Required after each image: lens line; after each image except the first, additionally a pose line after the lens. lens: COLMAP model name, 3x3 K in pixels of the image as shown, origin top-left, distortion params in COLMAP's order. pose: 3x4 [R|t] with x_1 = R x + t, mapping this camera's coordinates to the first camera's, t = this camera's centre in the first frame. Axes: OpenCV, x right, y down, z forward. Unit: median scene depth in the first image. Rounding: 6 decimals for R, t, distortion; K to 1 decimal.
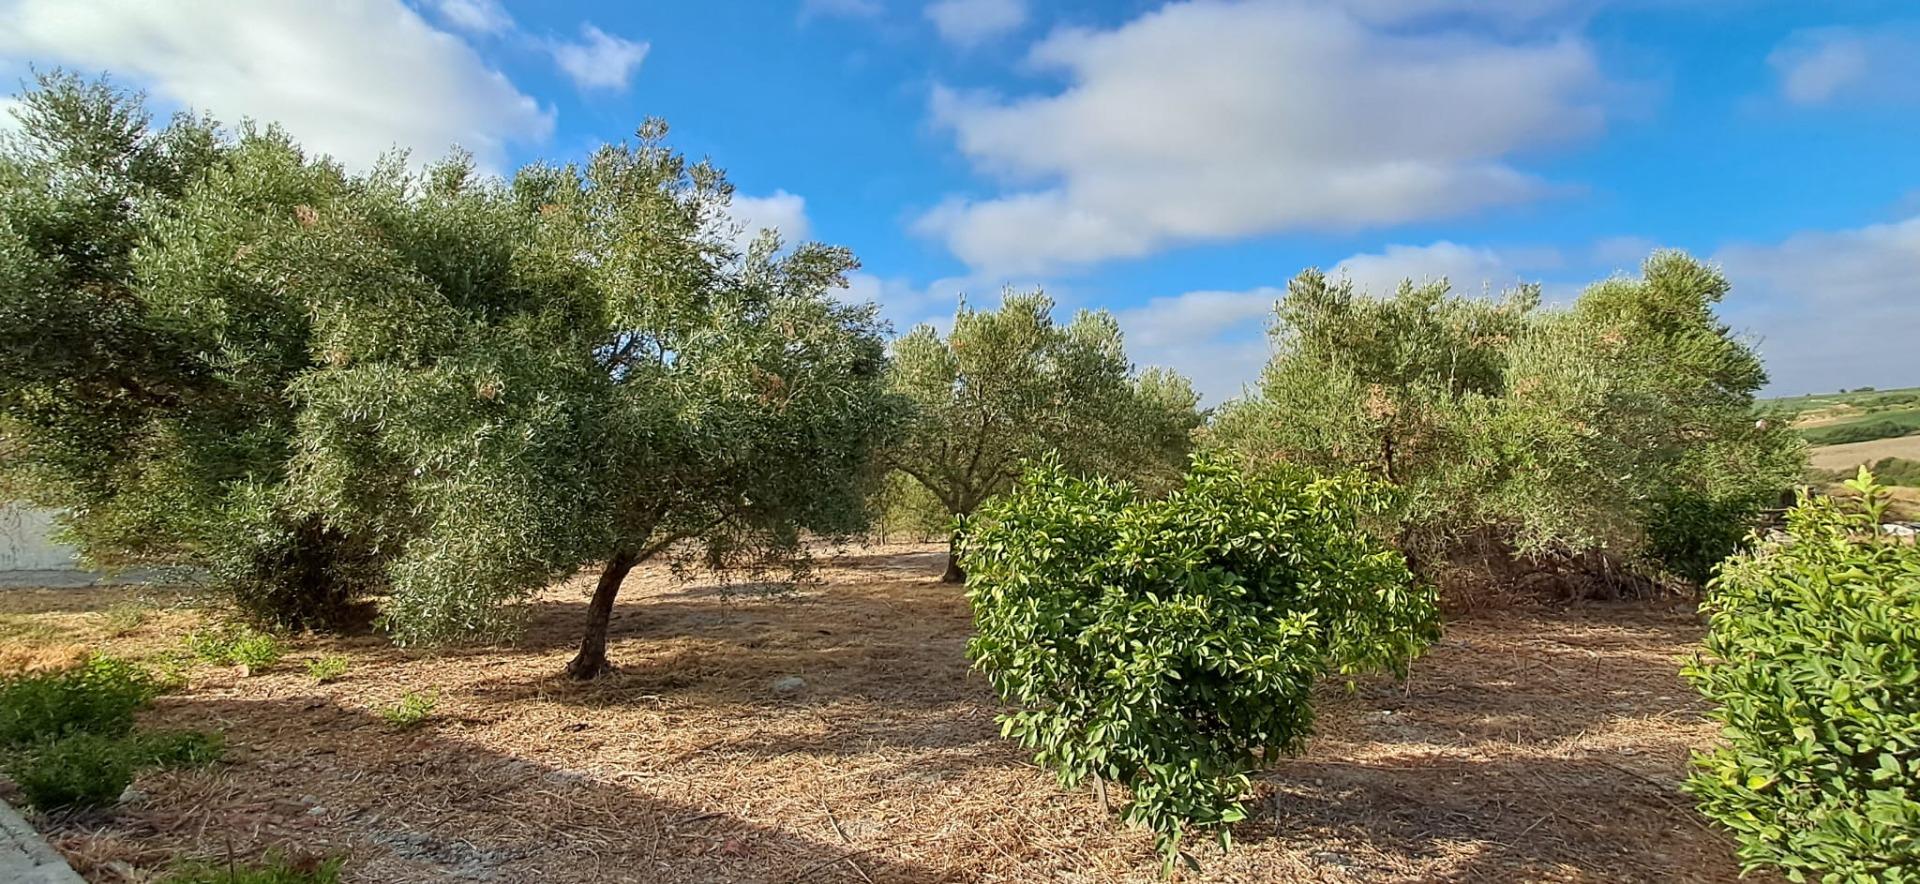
lens RADIAL K [[798.5, 0, 960.0], [0, 798.5, 442.0], [0, 0, 1]] dist [0.019123, 0.000377]
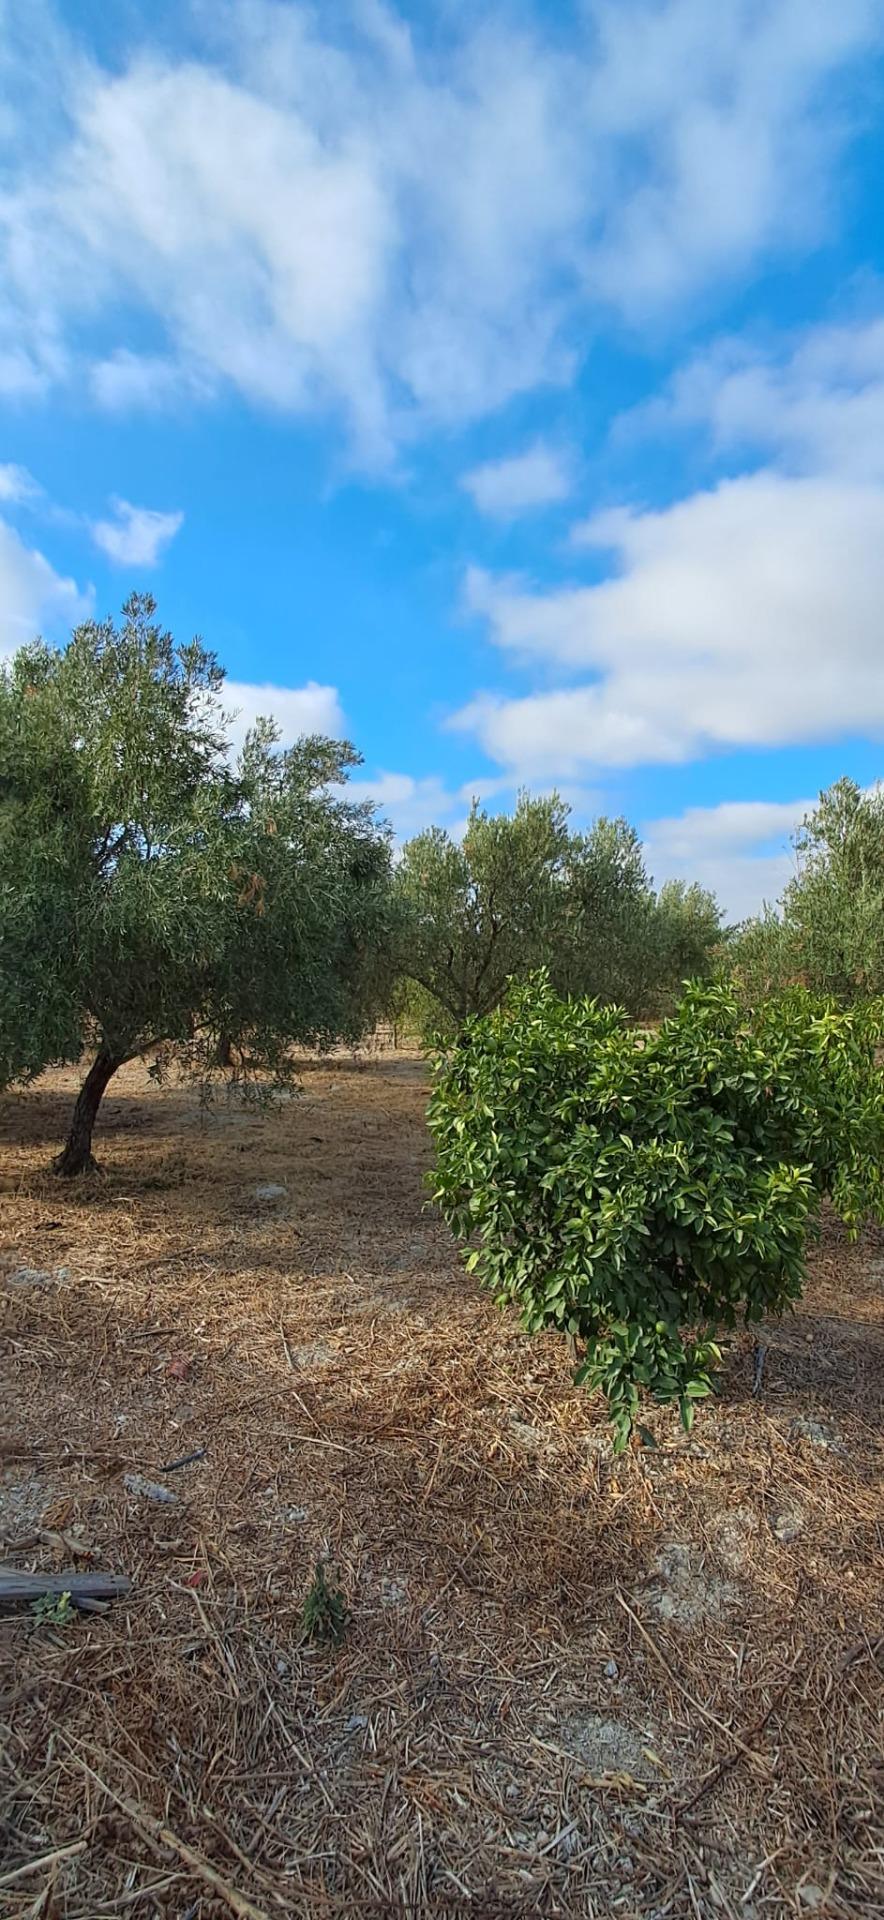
lens RADIAL K [[776.8, 0, 458.6], [0, 776.8, 989.7], [0, 0, 1]] dist [0.017272, 0.000169]
pose [[0.997886, 0.044241, -0.047608, 0.064646], [-0.041441, 0.997439, 0.058289, -0.012568], [0.050065, -0.056192, 0.997164, 0.097558]]
